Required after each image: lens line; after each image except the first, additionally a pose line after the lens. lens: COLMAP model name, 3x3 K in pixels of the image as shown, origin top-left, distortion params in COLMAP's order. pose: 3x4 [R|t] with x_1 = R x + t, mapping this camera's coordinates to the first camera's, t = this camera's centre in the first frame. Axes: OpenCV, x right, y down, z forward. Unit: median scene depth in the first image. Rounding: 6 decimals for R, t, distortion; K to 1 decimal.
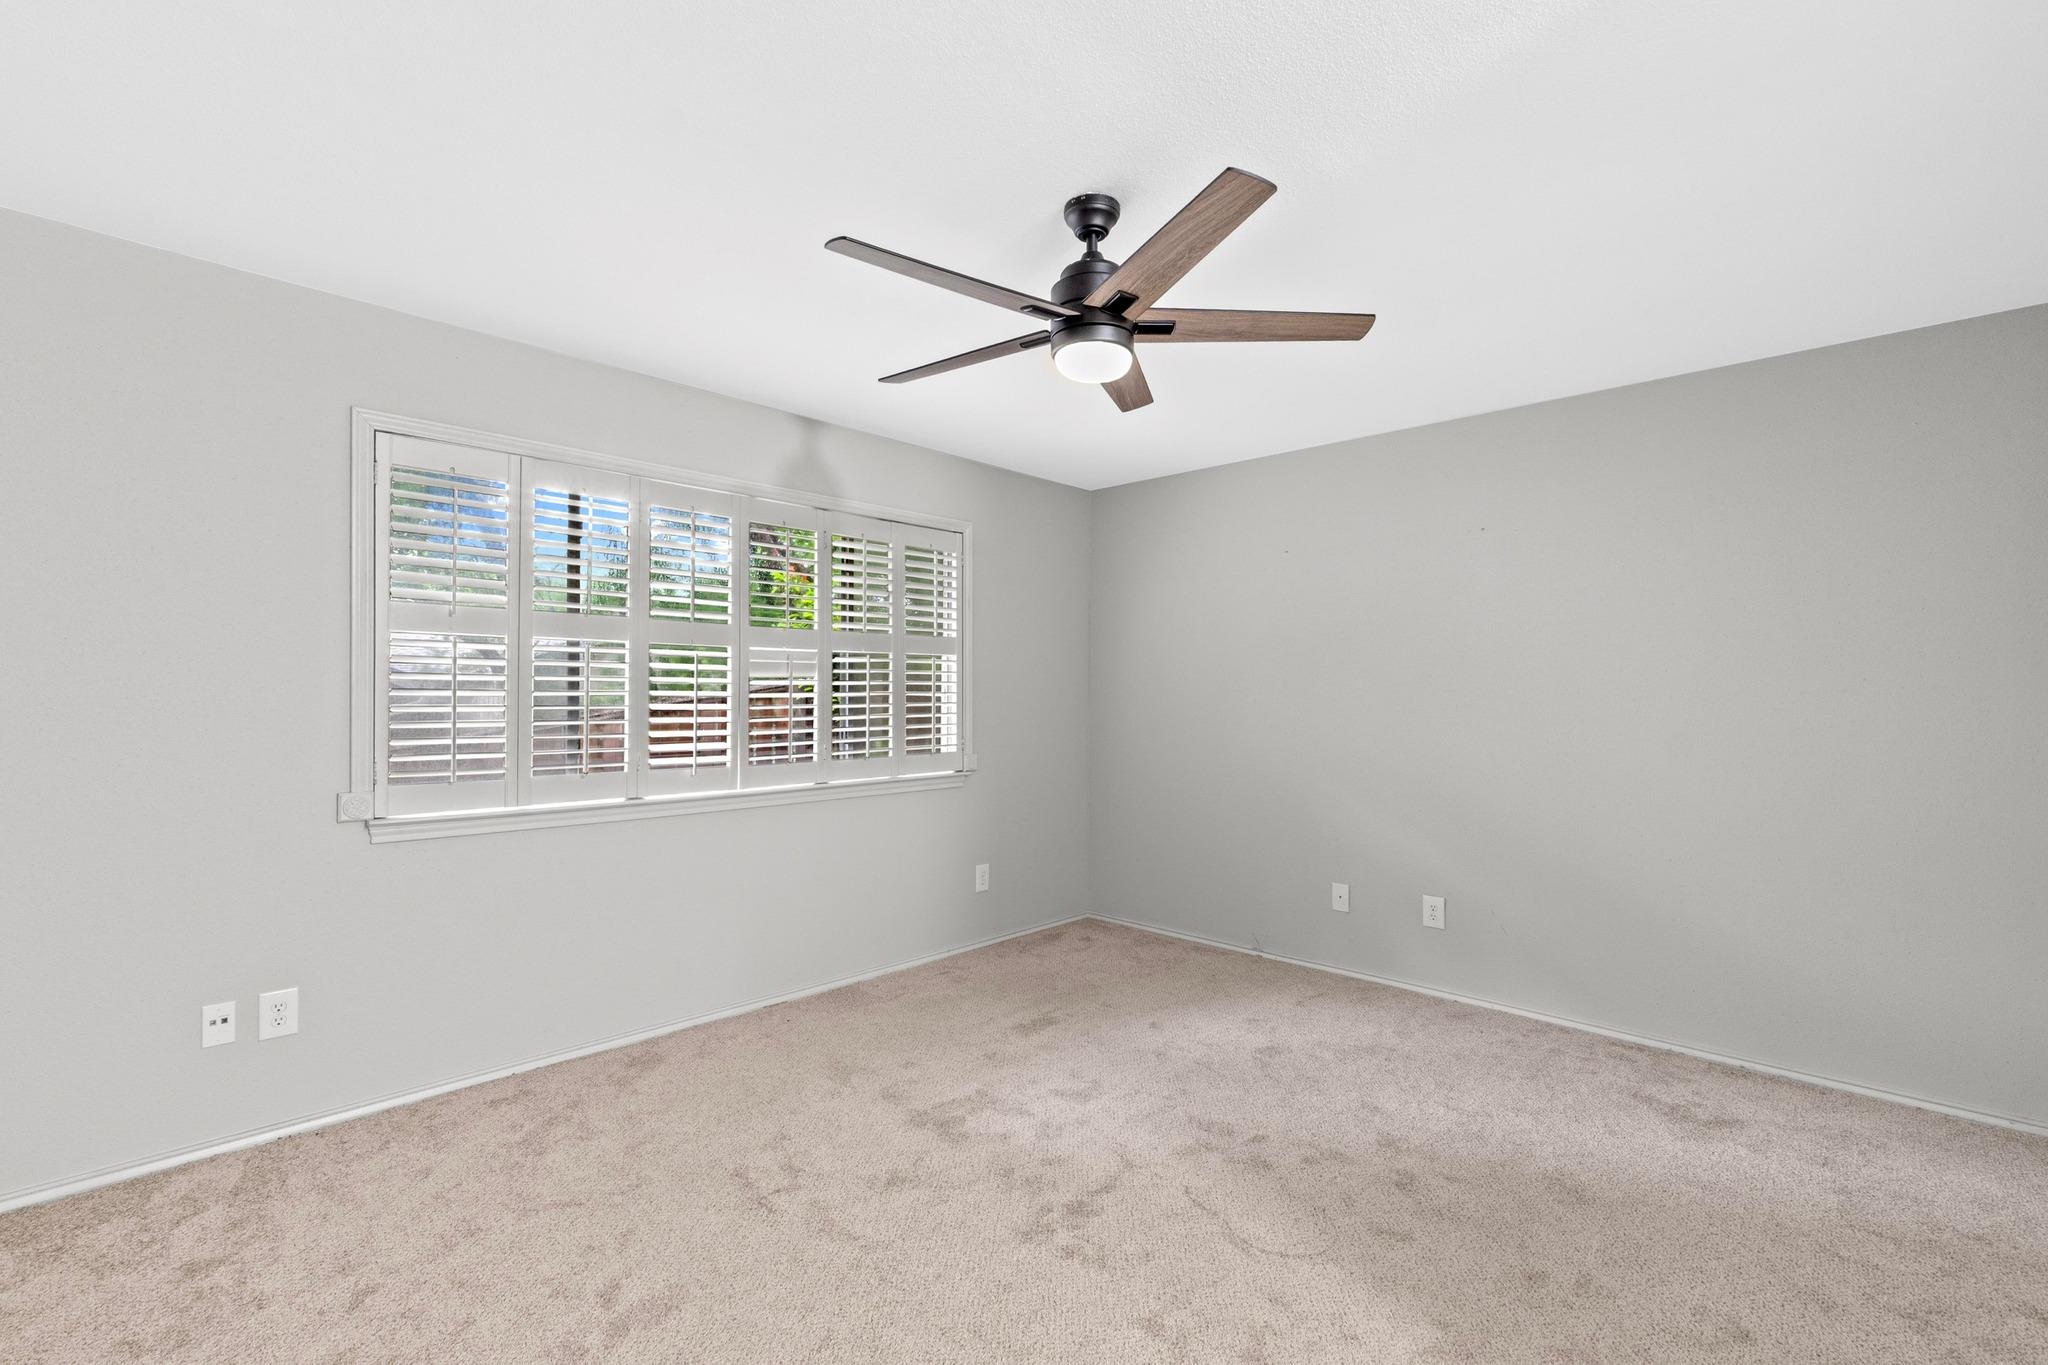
lens RADIAL K [[901.3, 0, 1024.0], [0, 901.3, 682.5], [0, 0, 1]] dist [0.001225, 0.000090]
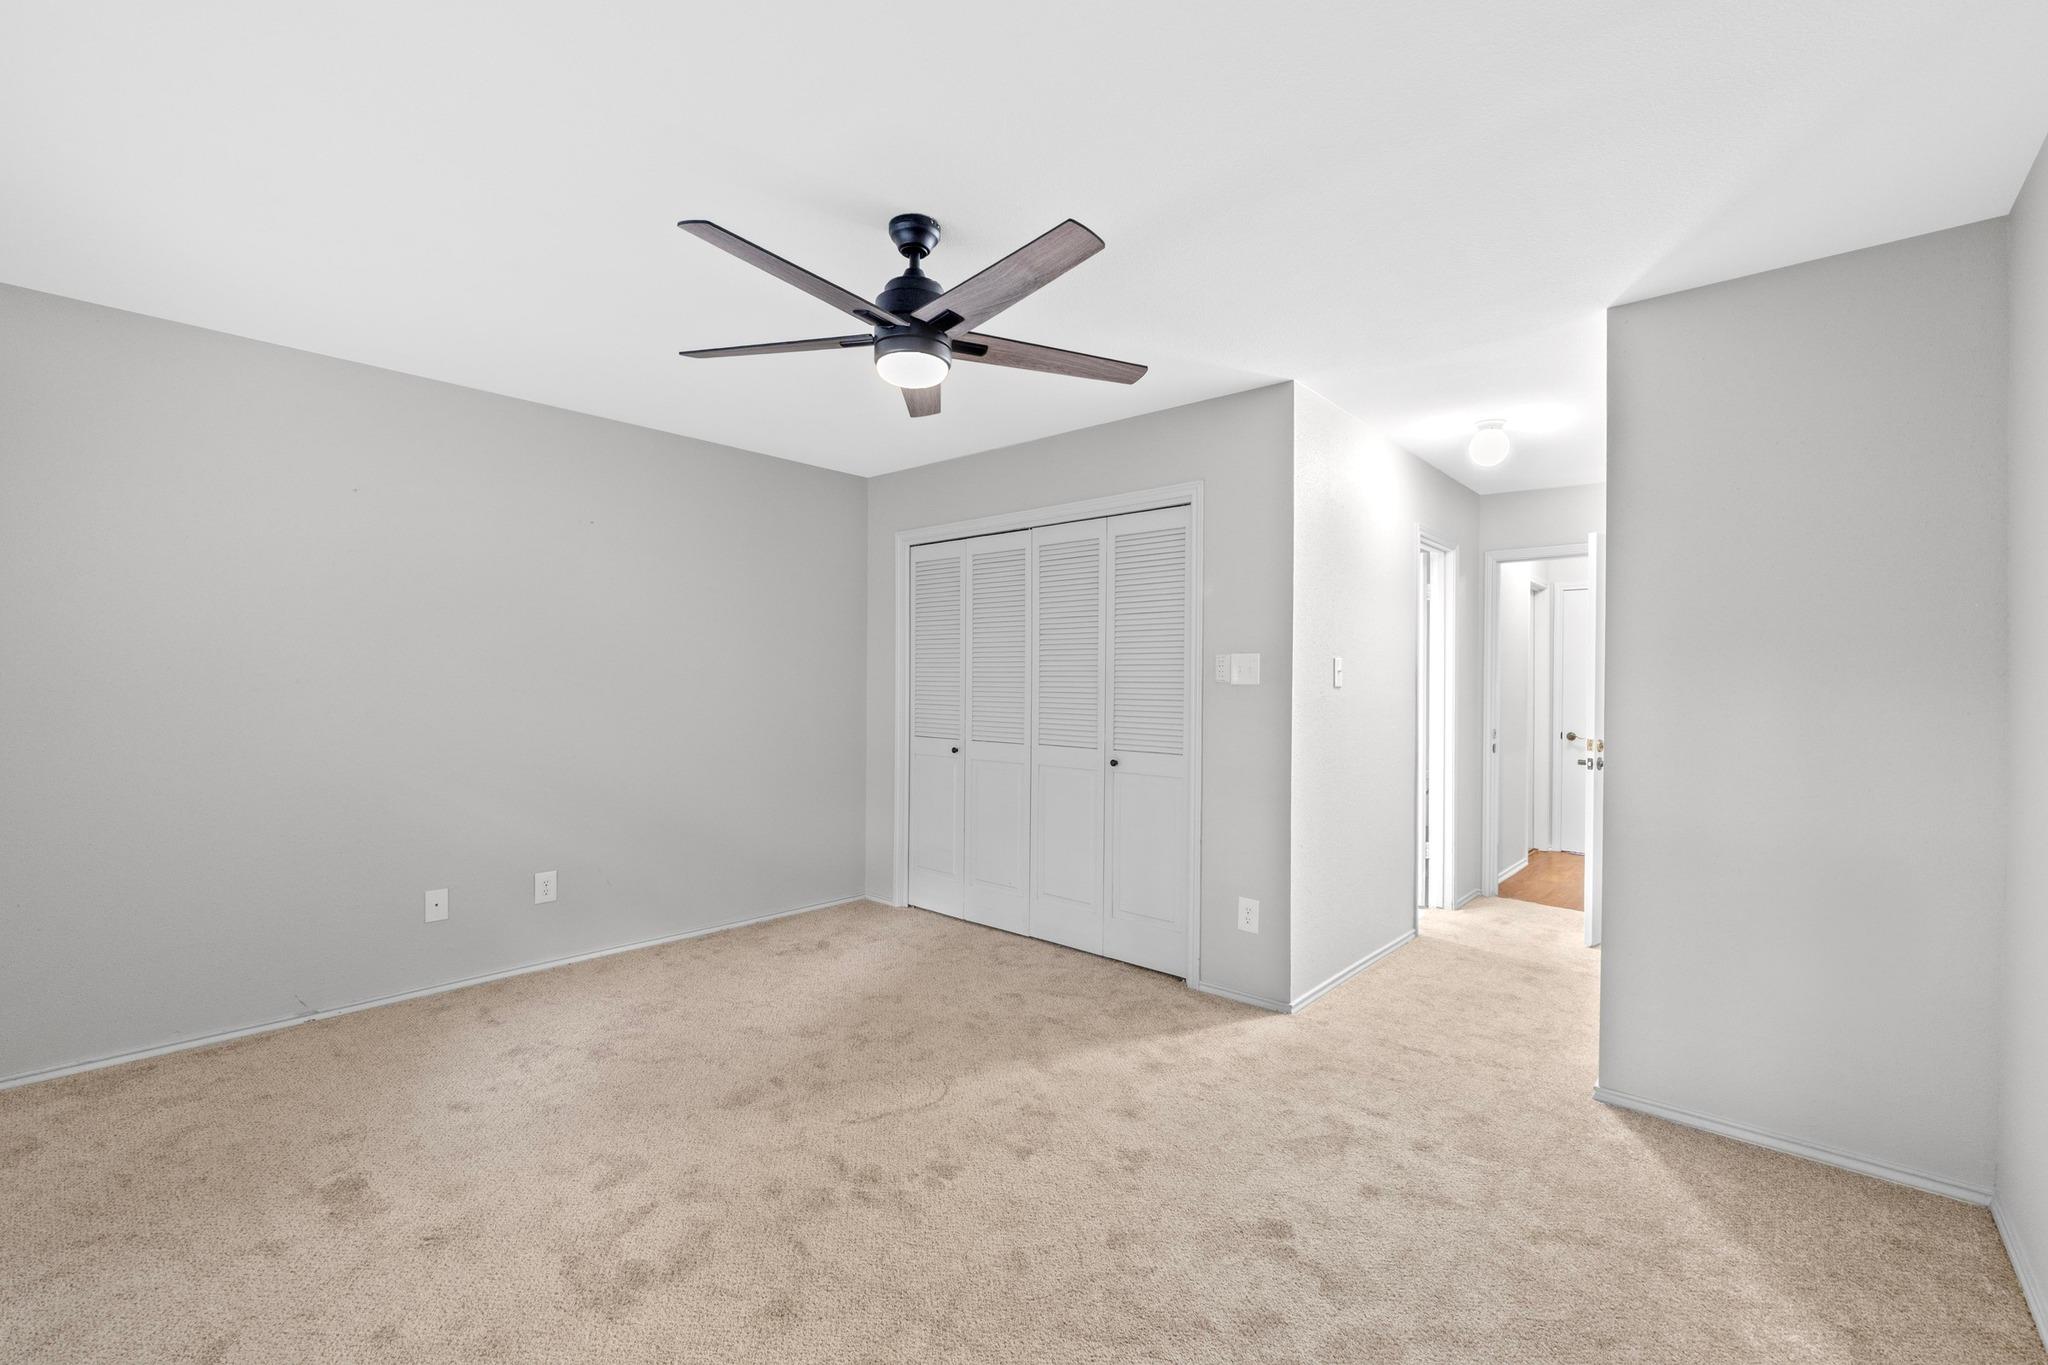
lens RADIAL K [[865.4, 0, 1016.7], [0, 865.4, 677.4], [0, 0, 1]] dist [-0.003489, -0.000364]
pose [[-0.021413, -0.002337, 0.999768, -0.669909], [-0.019391, 0.999810, 0.001922, 0.008359], [-0.999583, -0.019345, -0.021454, 0.627818]]
